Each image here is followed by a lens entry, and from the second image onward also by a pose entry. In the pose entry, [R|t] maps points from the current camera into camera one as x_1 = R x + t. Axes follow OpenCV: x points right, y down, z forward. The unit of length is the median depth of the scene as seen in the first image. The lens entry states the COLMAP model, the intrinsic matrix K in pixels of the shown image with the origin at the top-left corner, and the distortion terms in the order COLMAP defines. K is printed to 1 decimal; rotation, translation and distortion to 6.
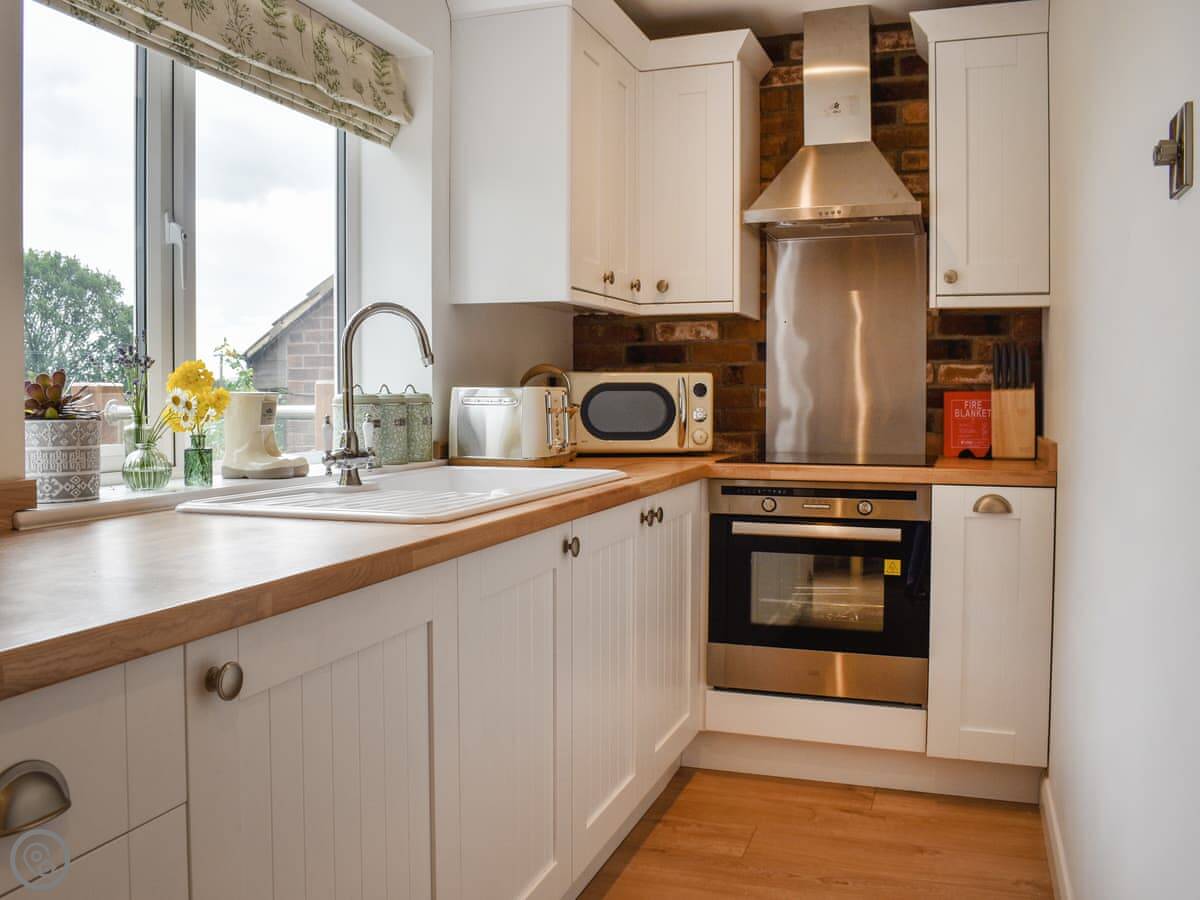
lens RADIAL K [[1058.1, 0, 609.1], [0, 1058.1, 429.6], [0, 0, 1]] dist [-0.082153, 0.004359]
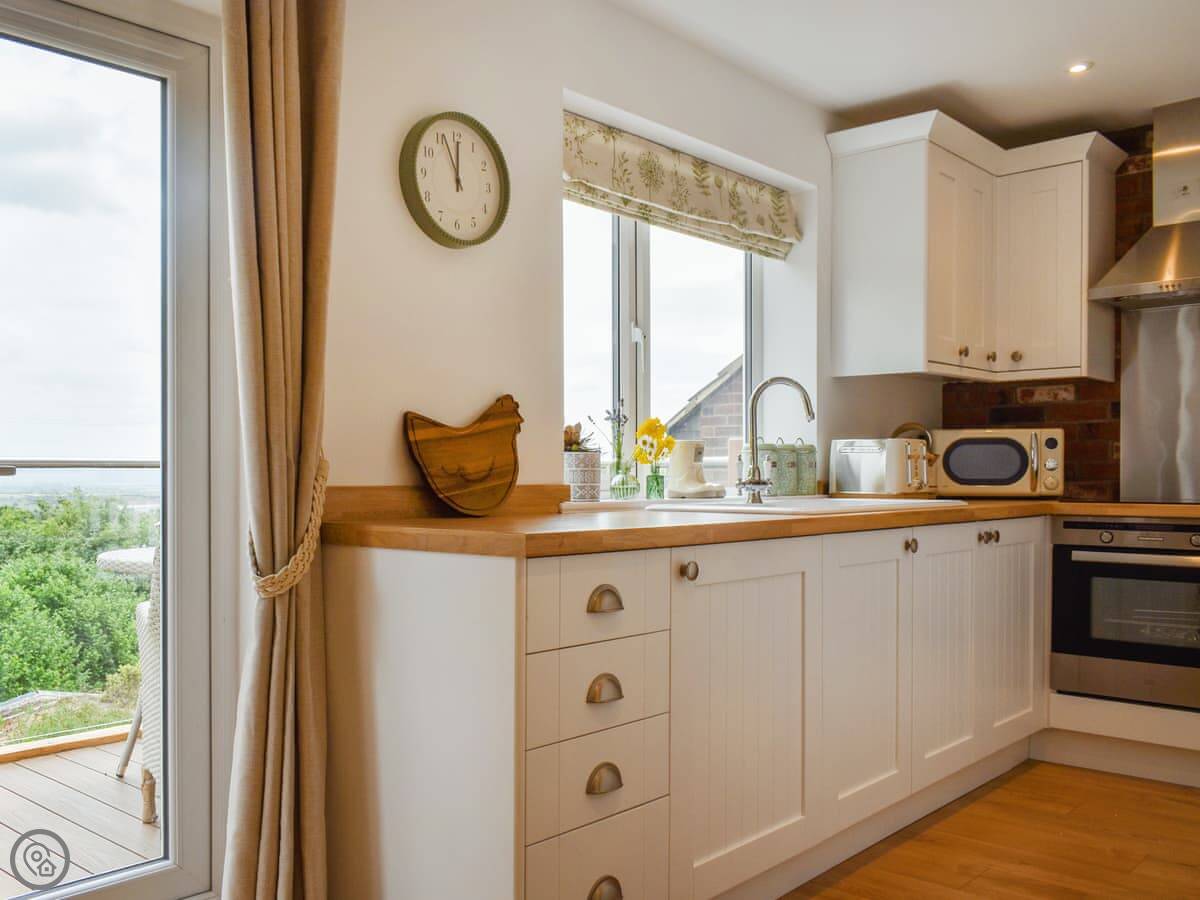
lens RADIAL K [[1096.7, 0, 545.2], [0, 1096.7, 452.9], [0, 0, 1]] dist [0.010456, 0.009184]
pose [[0.909435, -0.005601, -0.415809, 0.093428], [-0.017188, 0.998548, -0.051044, 0.050989], [0.415491, 0.053568, 0.908019, -0.384086]]
